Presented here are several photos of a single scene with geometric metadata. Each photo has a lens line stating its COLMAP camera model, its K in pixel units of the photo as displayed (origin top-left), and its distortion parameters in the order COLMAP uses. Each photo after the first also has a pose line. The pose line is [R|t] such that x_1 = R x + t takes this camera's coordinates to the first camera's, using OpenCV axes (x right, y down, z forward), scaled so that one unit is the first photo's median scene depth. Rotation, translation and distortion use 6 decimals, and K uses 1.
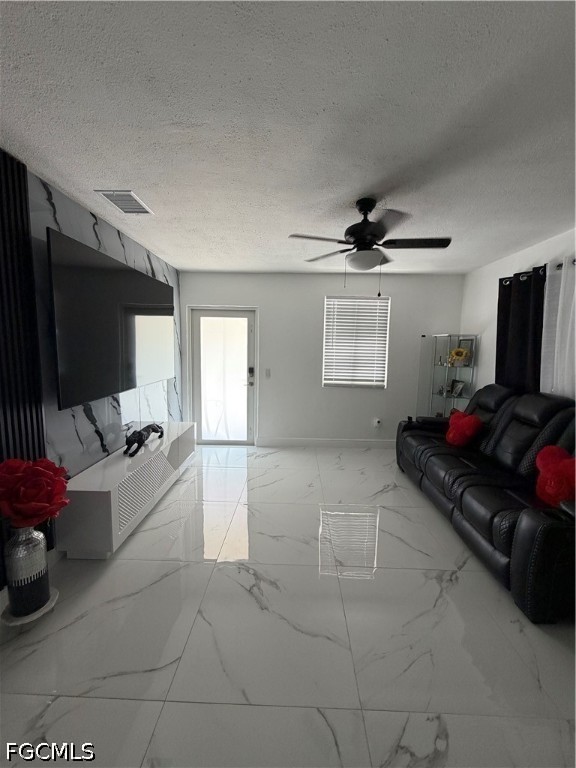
lens RADIAL K [[305.5, 0, 288.1], [0, 305.5, 382.5], [0, 0, 1]] dist [0.000491, 0.000083]
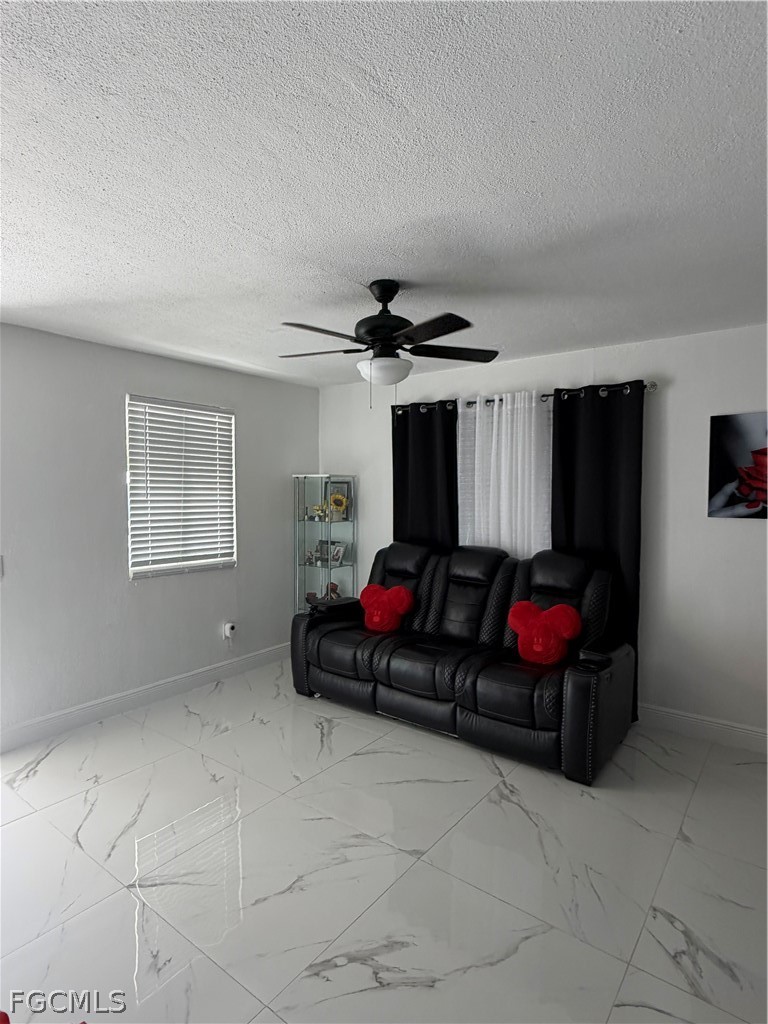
lens RADIAL K [[557.6, 0, 384.0], [0, 557.6, 512.0], [0, 0, 1]] dist [0.006090, 0.002446]
pose [[0.584155, -0.050675, 0.810059, -0.485443], [0.102646, 0.994648, -0.011798, -0.056540], [-0.805125, 0.090042, 0.586230, 0.212957]]
